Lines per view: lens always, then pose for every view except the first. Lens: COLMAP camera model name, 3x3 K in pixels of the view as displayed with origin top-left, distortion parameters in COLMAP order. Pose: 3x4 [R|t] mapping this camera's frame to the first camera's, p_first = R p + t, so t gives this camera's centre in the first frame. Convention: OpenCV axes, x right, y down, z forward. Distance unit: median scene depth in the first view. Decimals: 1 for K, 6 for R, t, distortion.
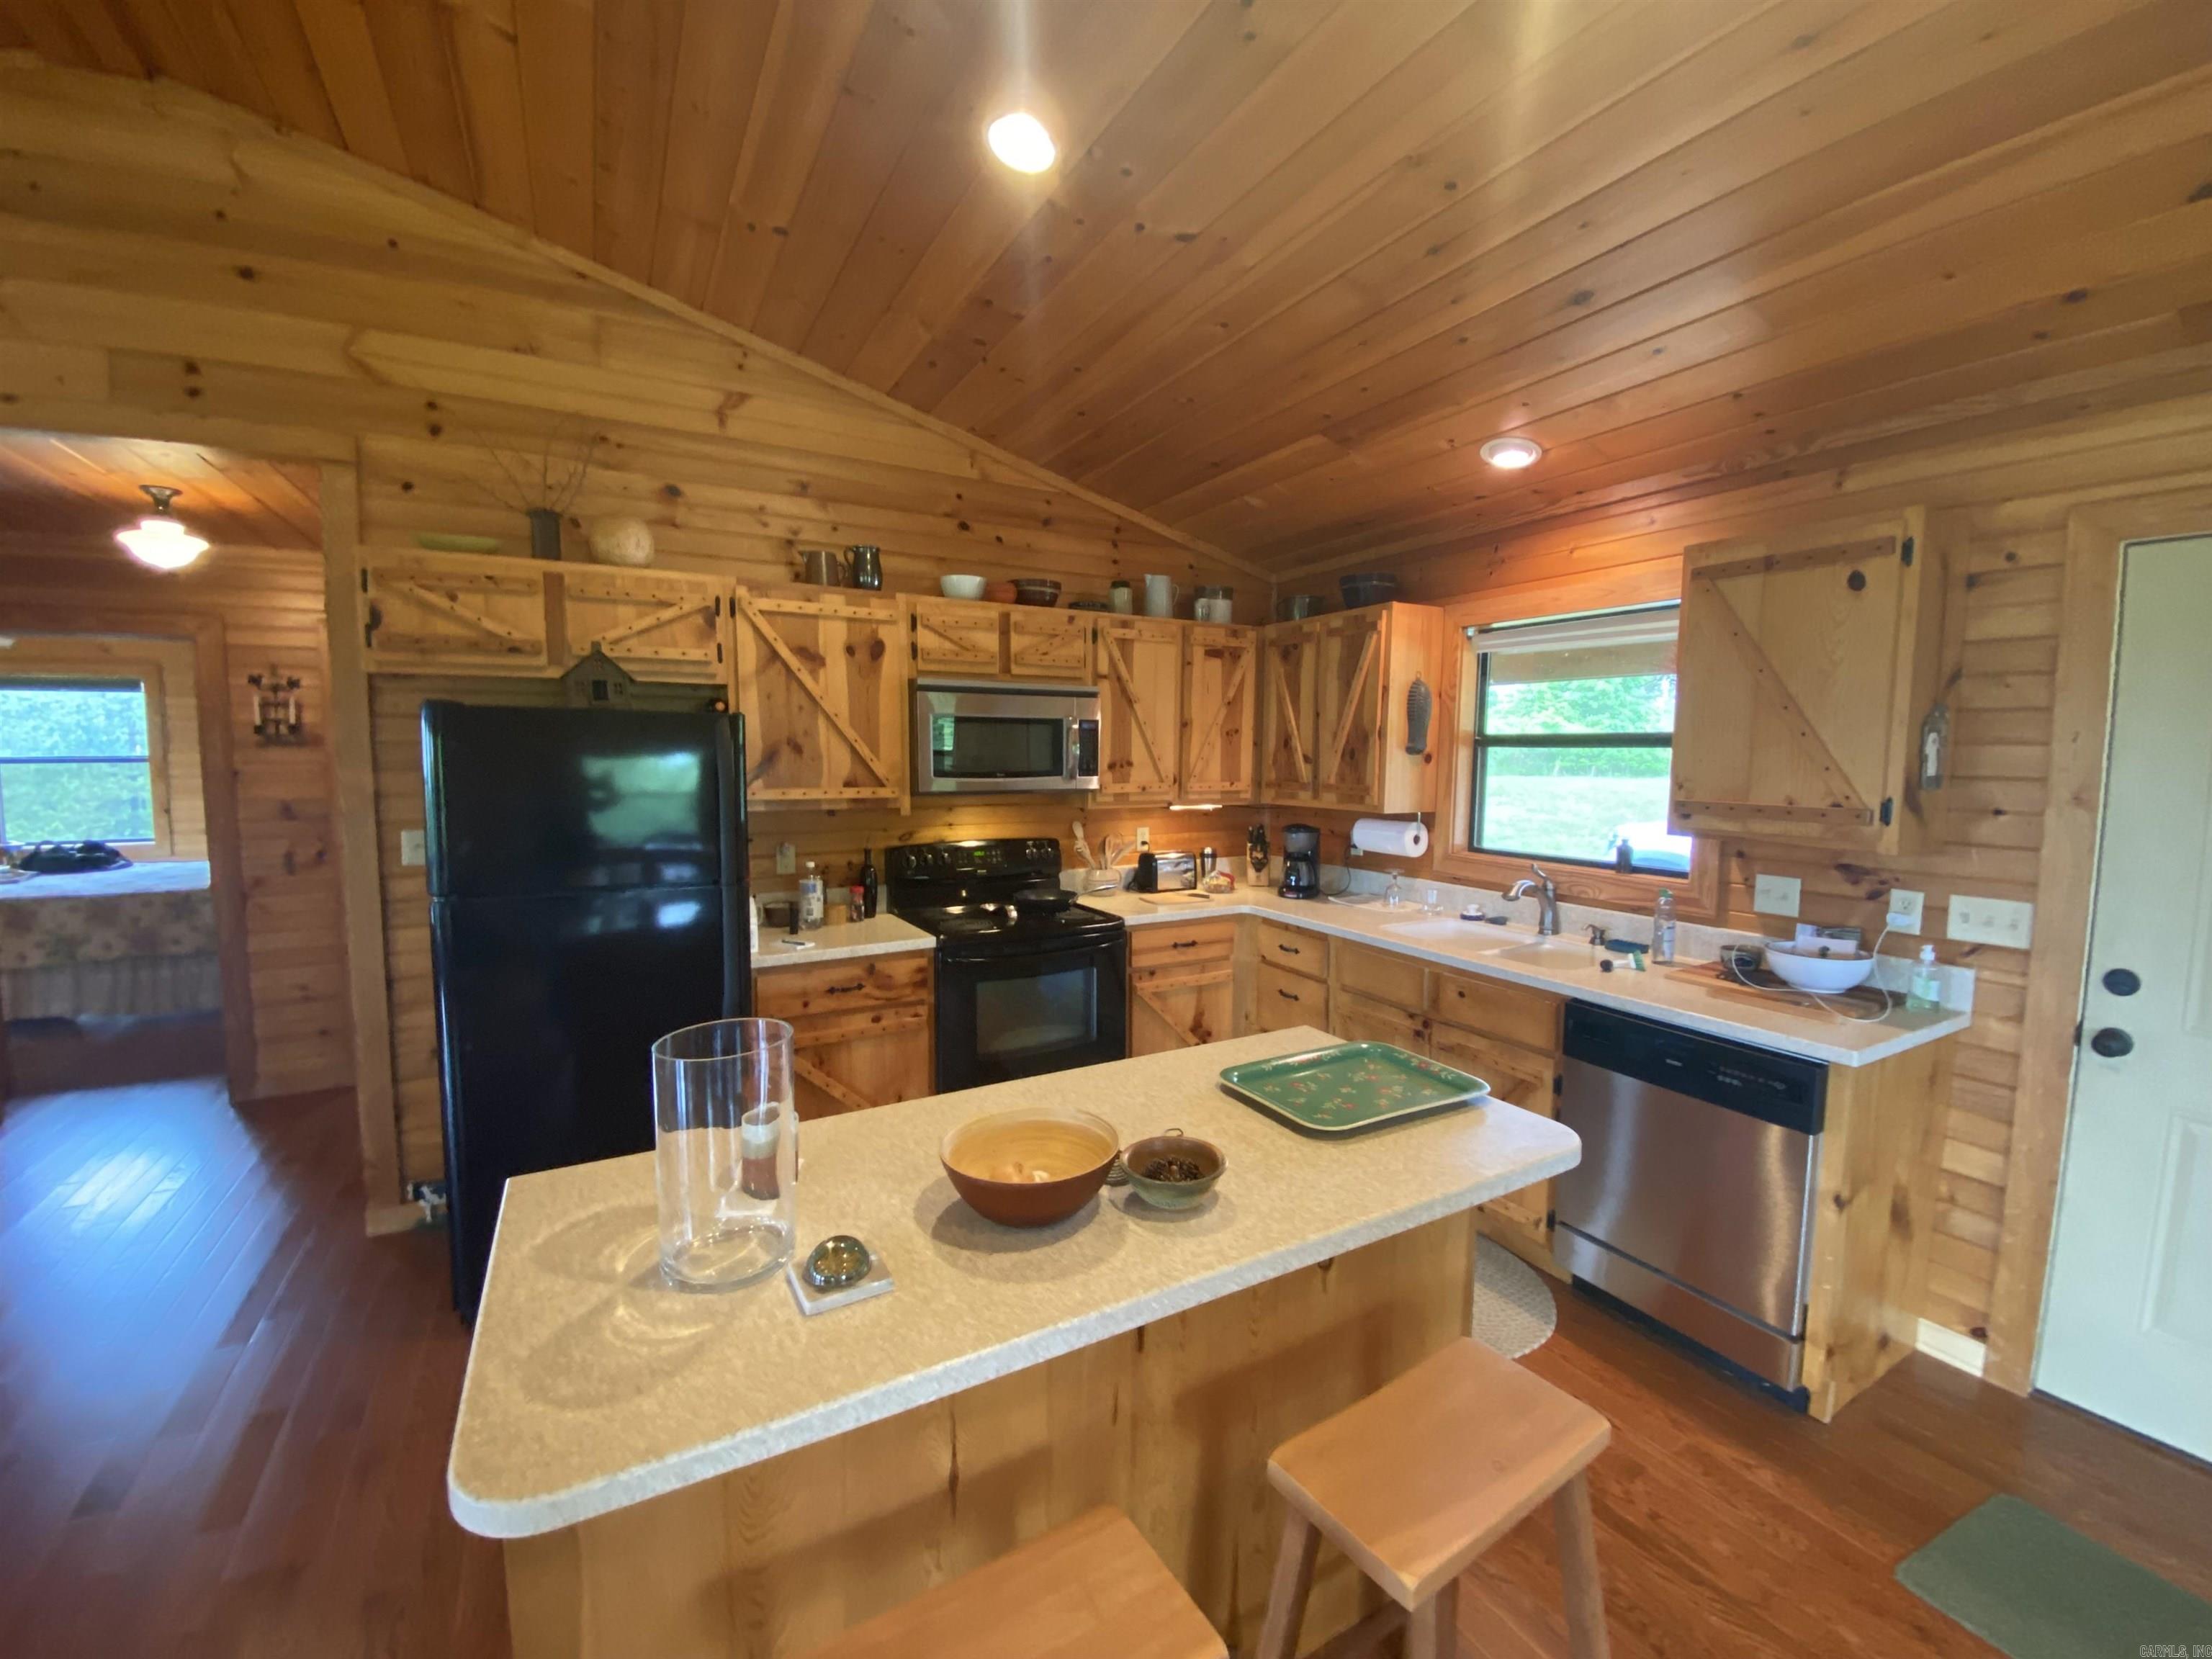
lens RADIAL K [[897.8, 0, 1095.7], [0, 897.8, 833.3], [0, 0, 1]] dist [0.033349, -0.027459]
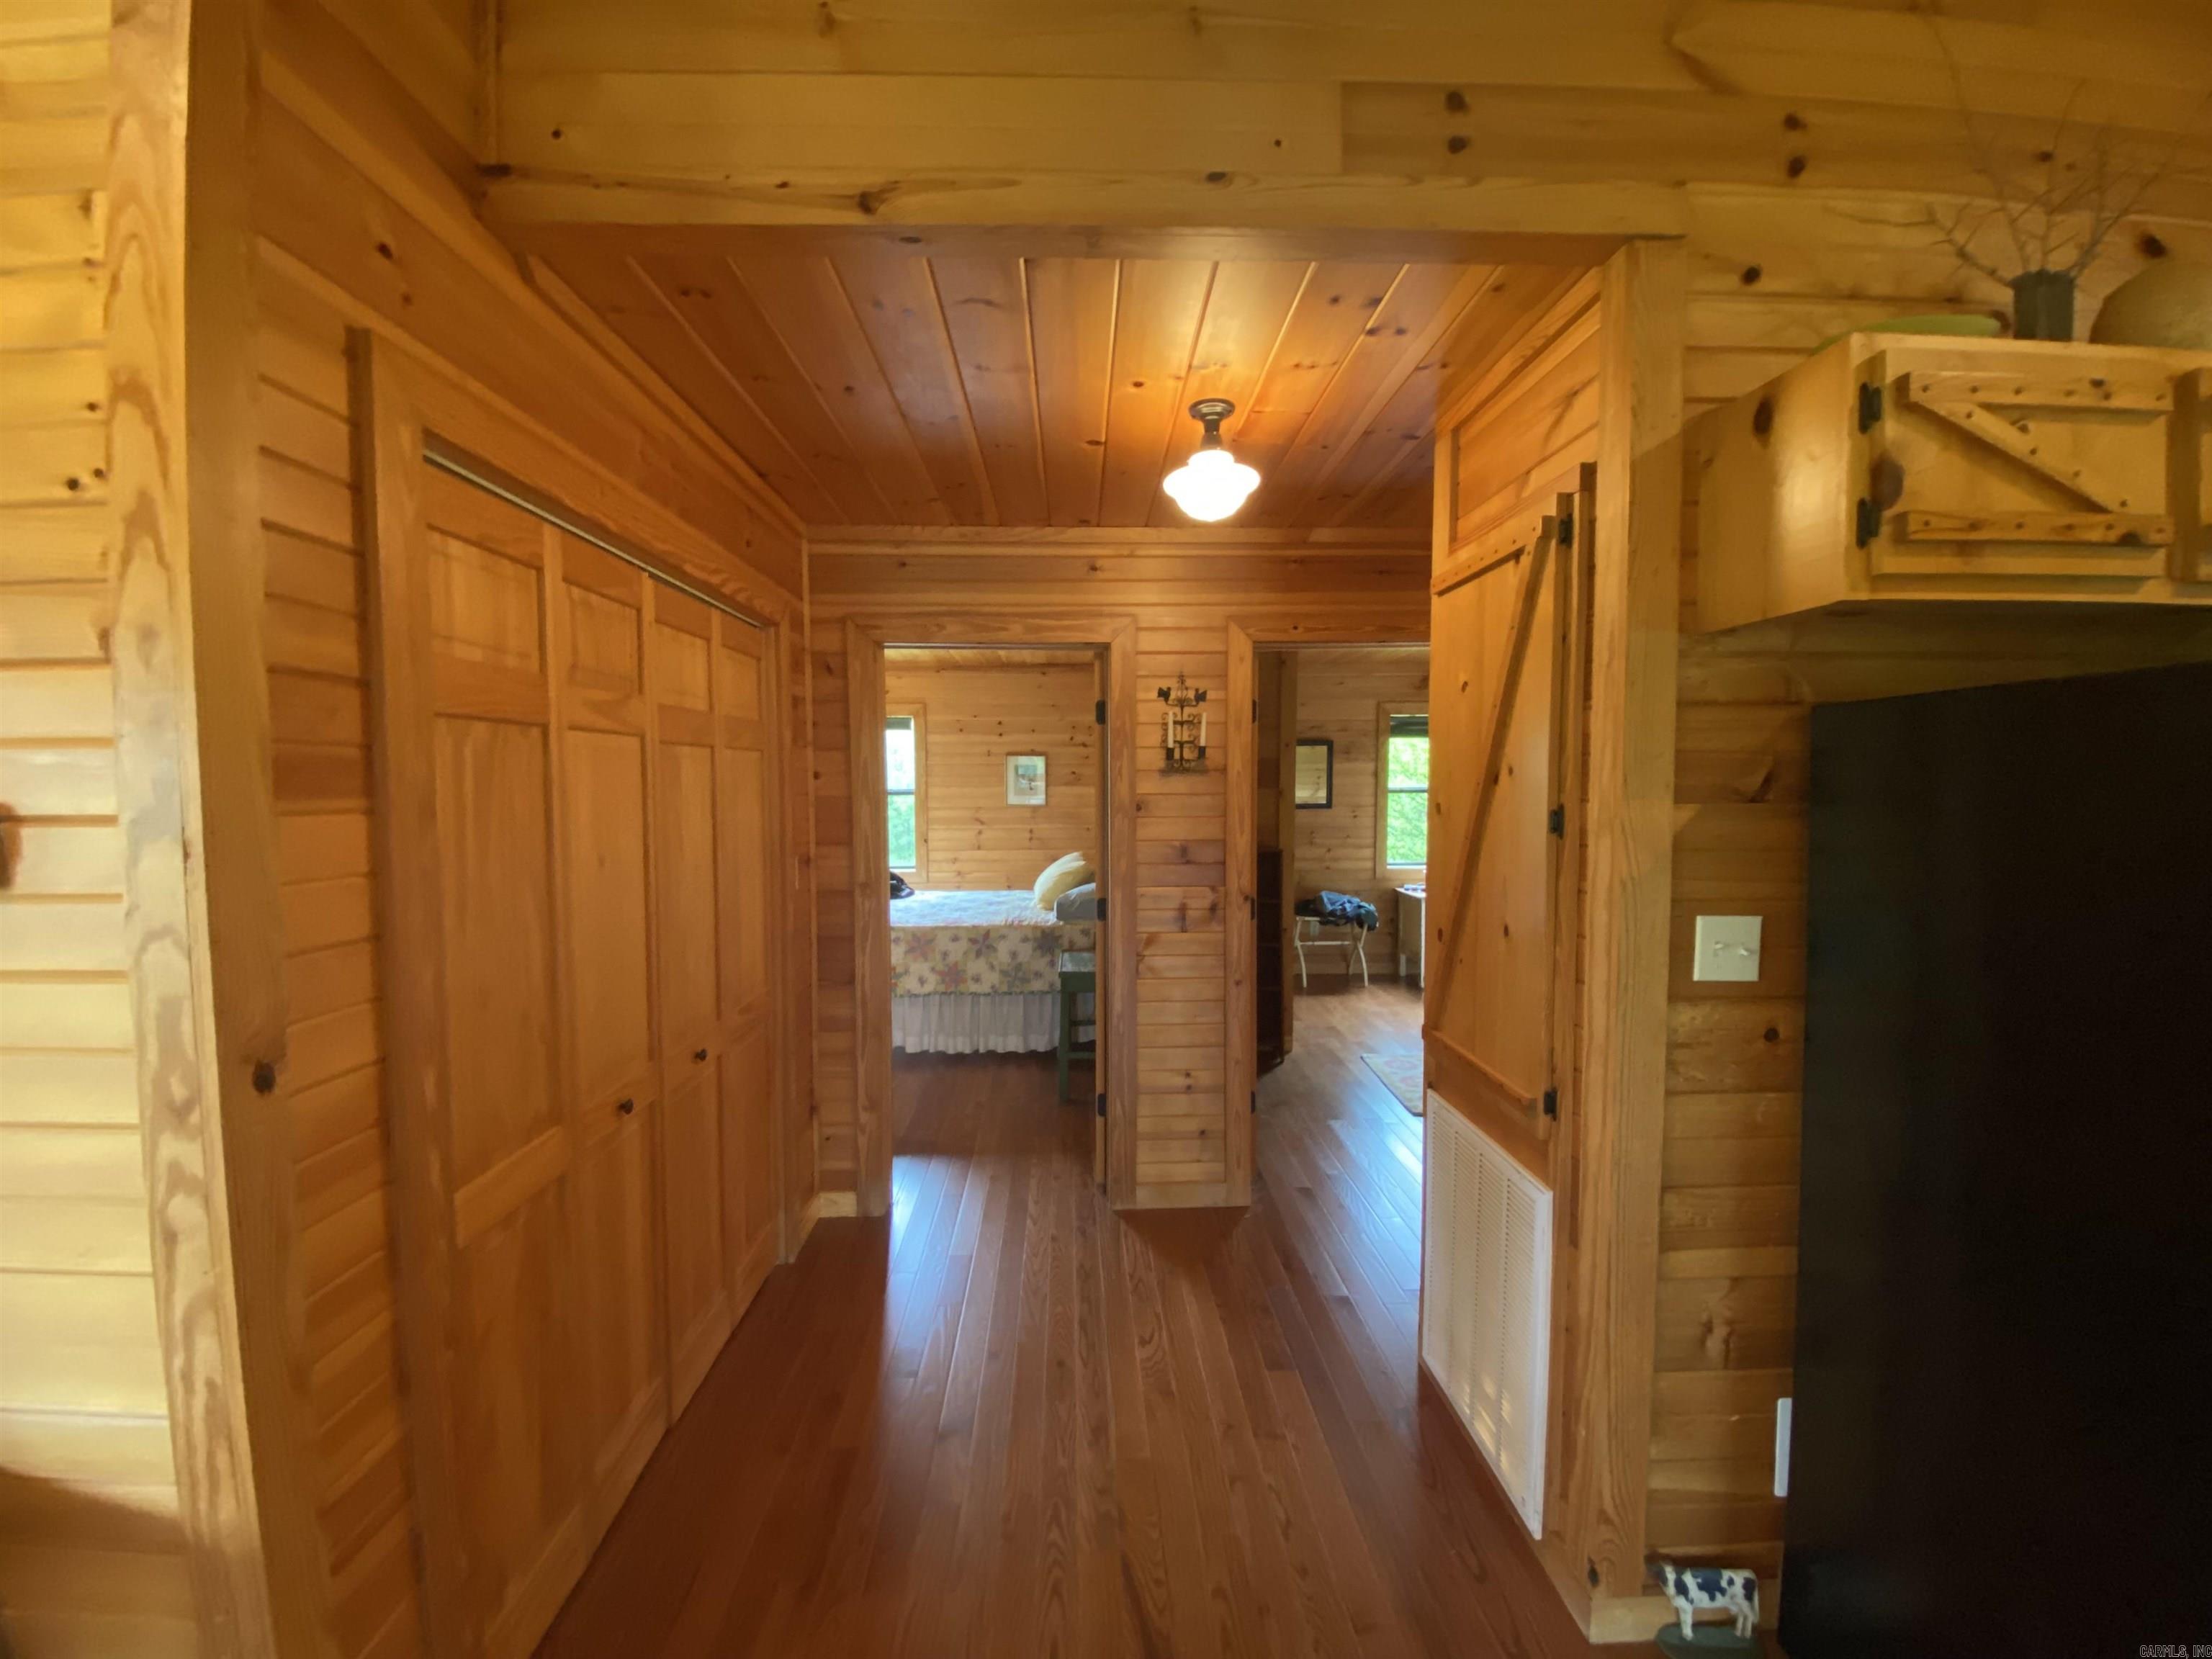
lens RADIAL K [[897.8, 0, 1095.7], [0, 897.8, 833.3], [0, 0, 1]] dist [0.033349, -0.027459]
pose [[0.885679, 0.016031, -0.464022, -0.679903], [-0.033032, 0.999047, -0.028532, -0.019995], [0.463122, 0.040597, 0.885364, 0.288609]]
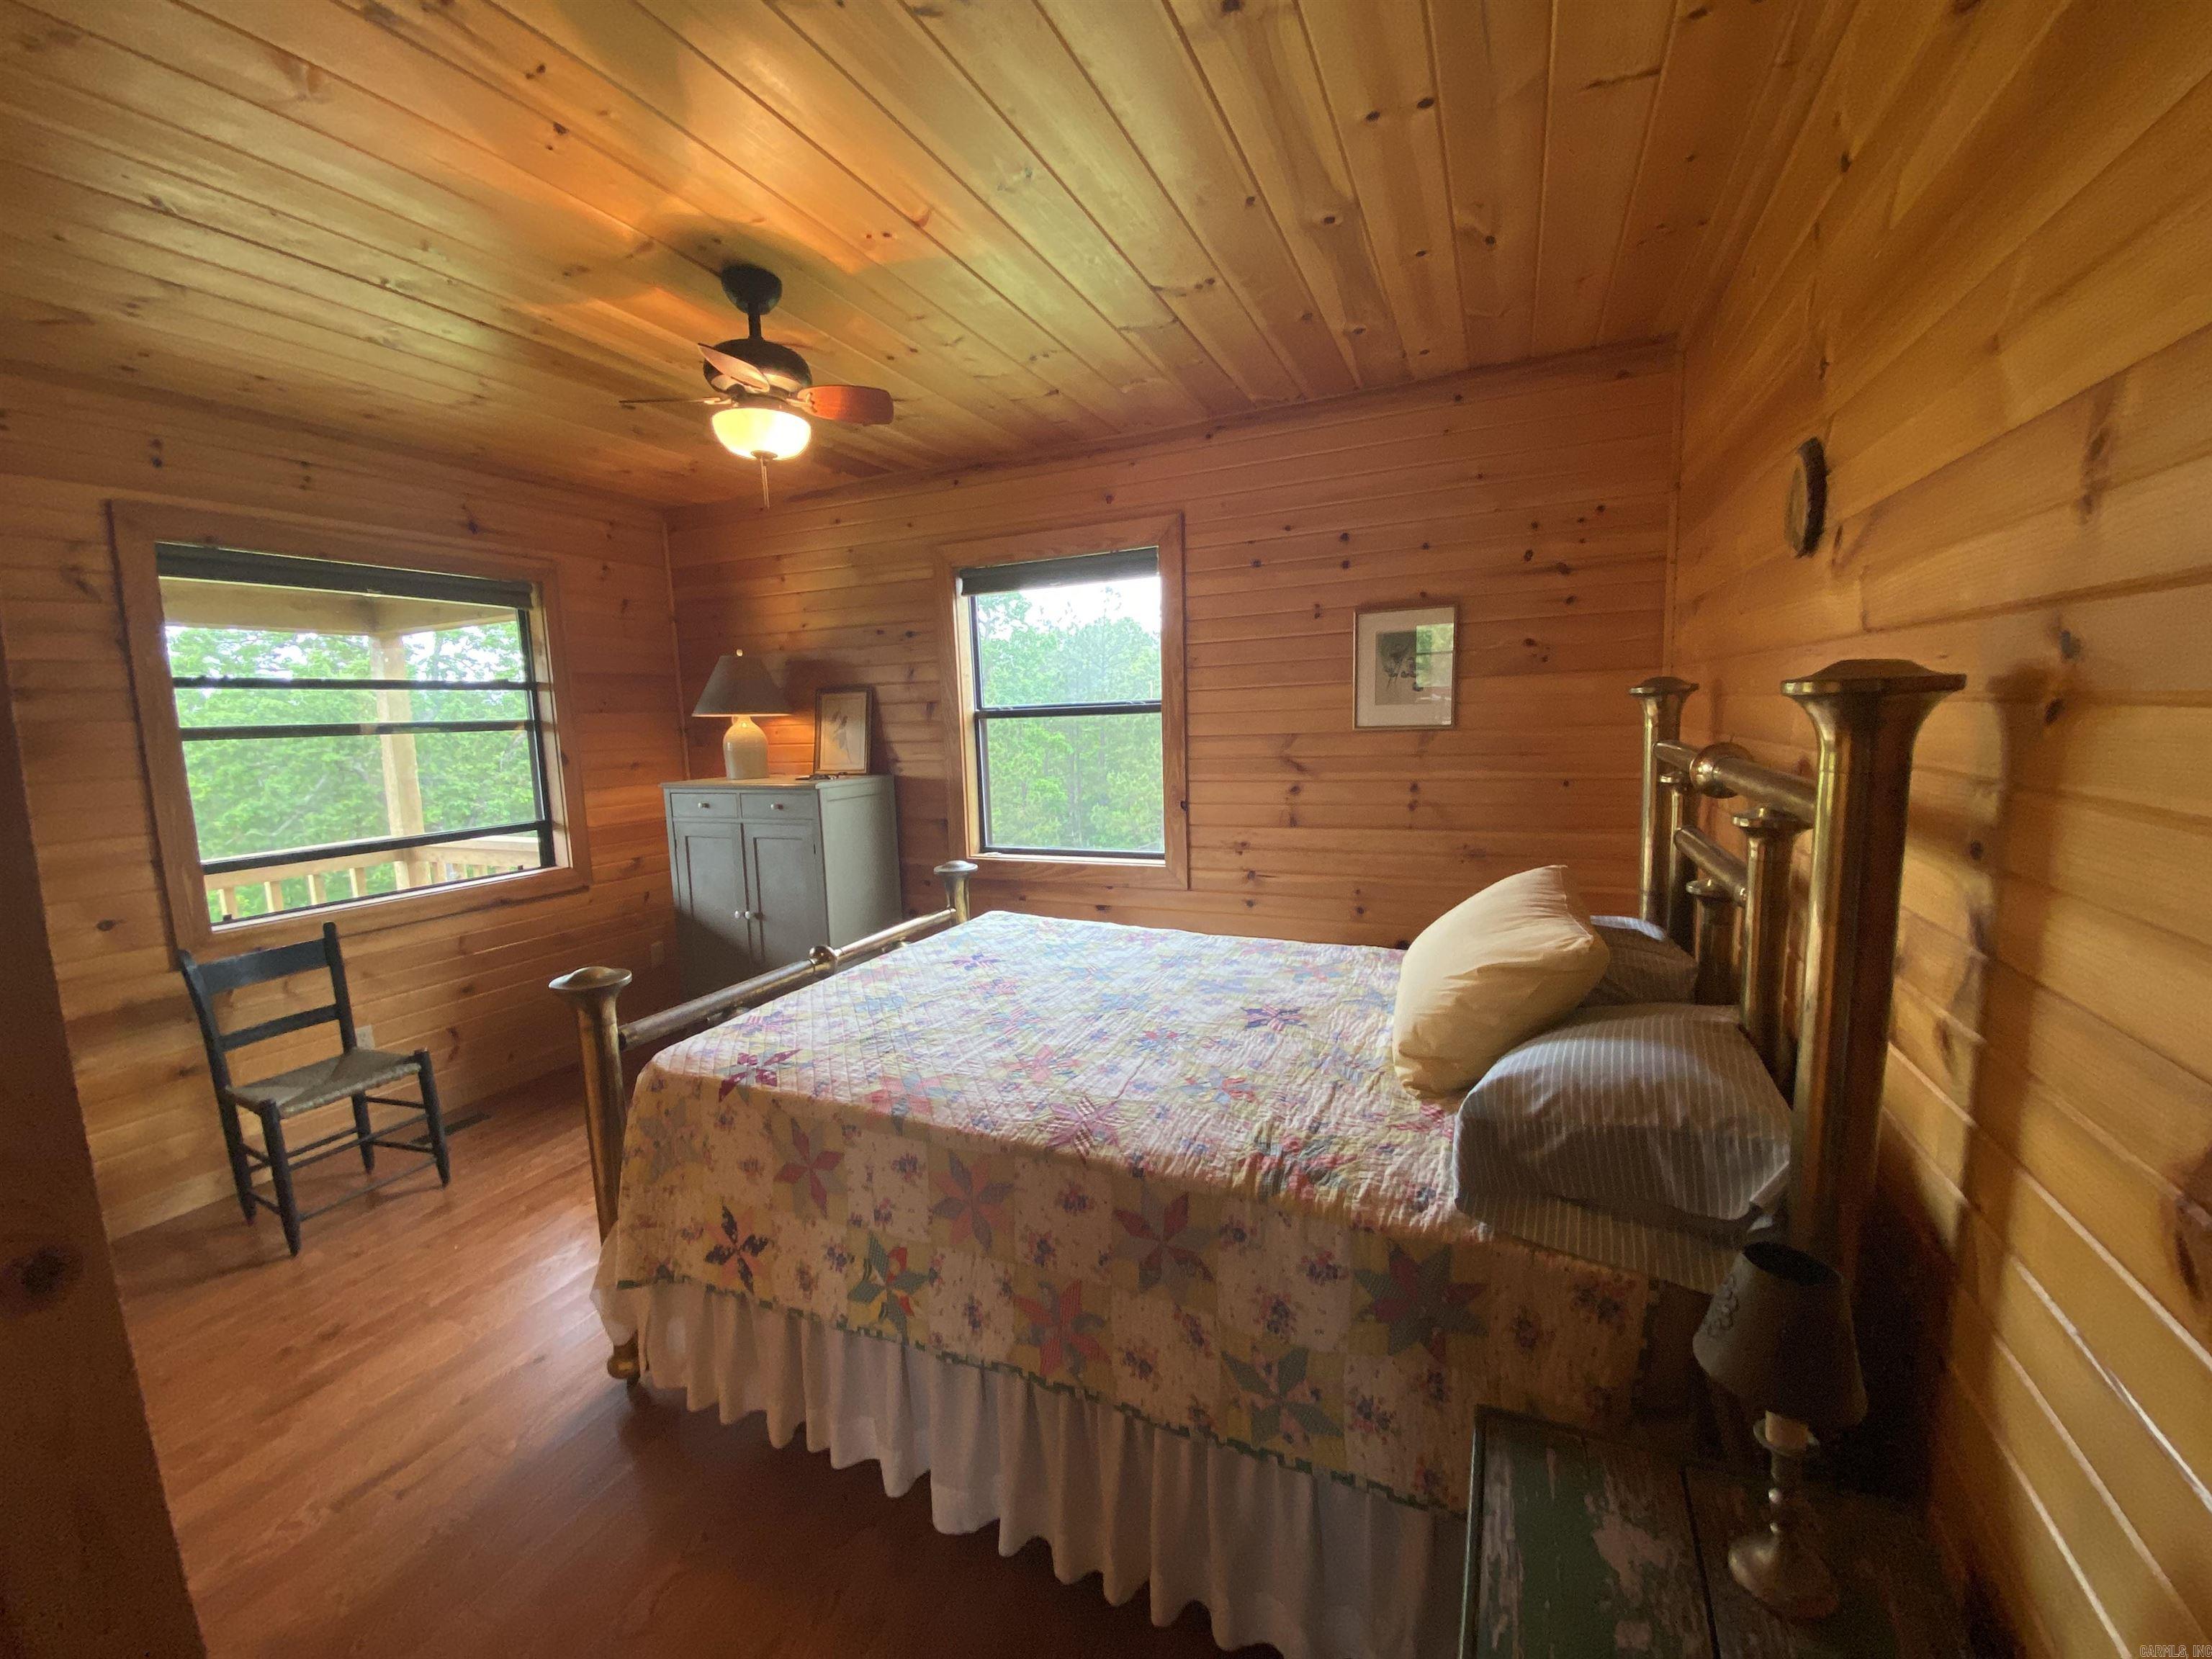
lens RADIAL K [[897.8, 0, 1095.7], [0, 897.8, 833.3], [0, 0, 1]] dist [0.033349, -0.027459]
pose [[0.597257, 0.078765, -0.798173, -1.224176], [-0.038238, 0.996831, 0.069757, -0.081616], [0.801138, -0.011142, 0.598376, 1.230599]]
